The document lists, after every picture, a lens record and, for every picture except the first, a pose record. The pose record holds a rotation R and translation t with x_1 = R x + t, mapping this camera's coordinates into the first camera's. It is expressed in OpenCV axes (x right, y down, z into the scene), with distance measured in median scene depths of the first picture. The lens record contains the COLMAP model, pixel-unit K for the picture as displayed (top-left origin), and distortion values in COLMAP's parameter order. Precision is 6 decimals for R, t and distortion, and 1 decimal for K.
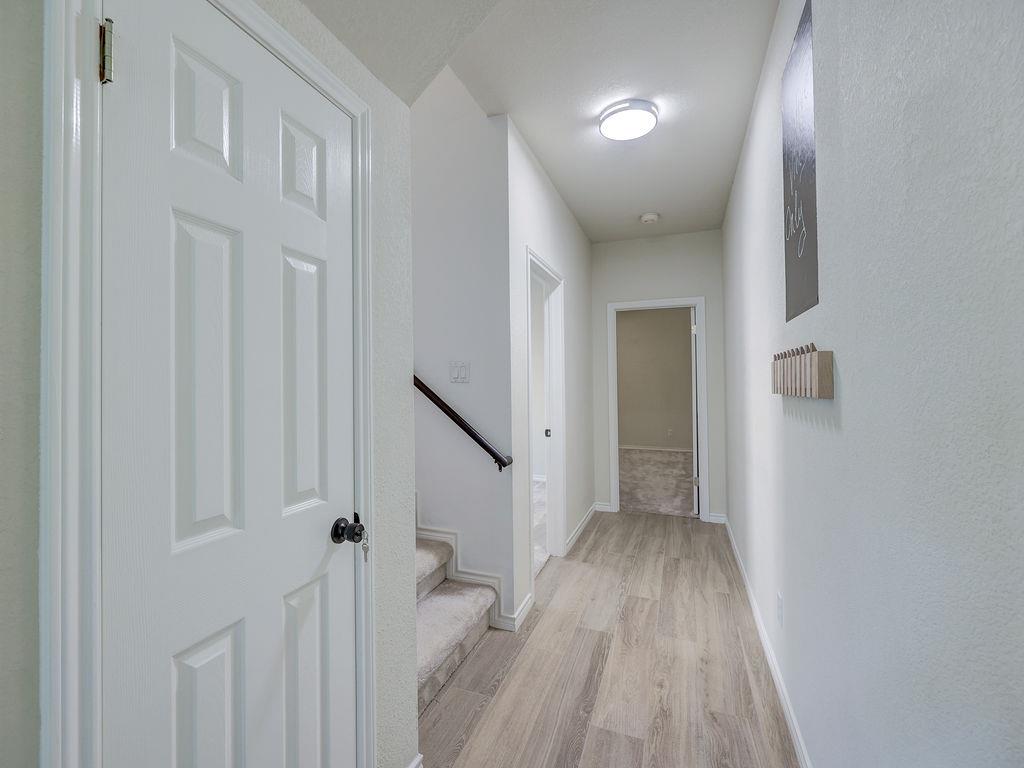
lens RADIAL K [[461.0, 0, 509.5], [0, 461.0, 378.6], [0, 0, 1]] dist [0.000468, -0.000181]
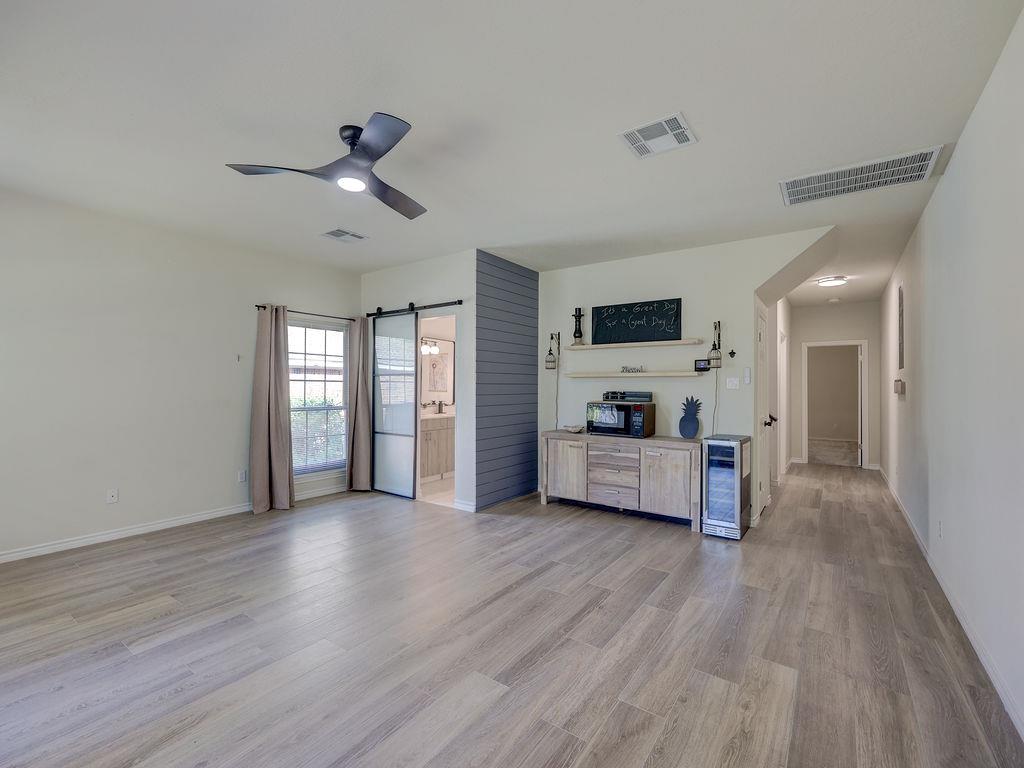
lens RADIAL K [[461.0, 0, 508.4], [0, 461.0, 386.8], [0, 0, 1]] dist [0.000468, -0.000181]
pose [[0.966506, 0.015275, -0.256188, -0.434852], [-0.013438, 0.999870, 0.008917, -0.000798], [0.256291, -0.005176, 0.966586, -1.019038]]
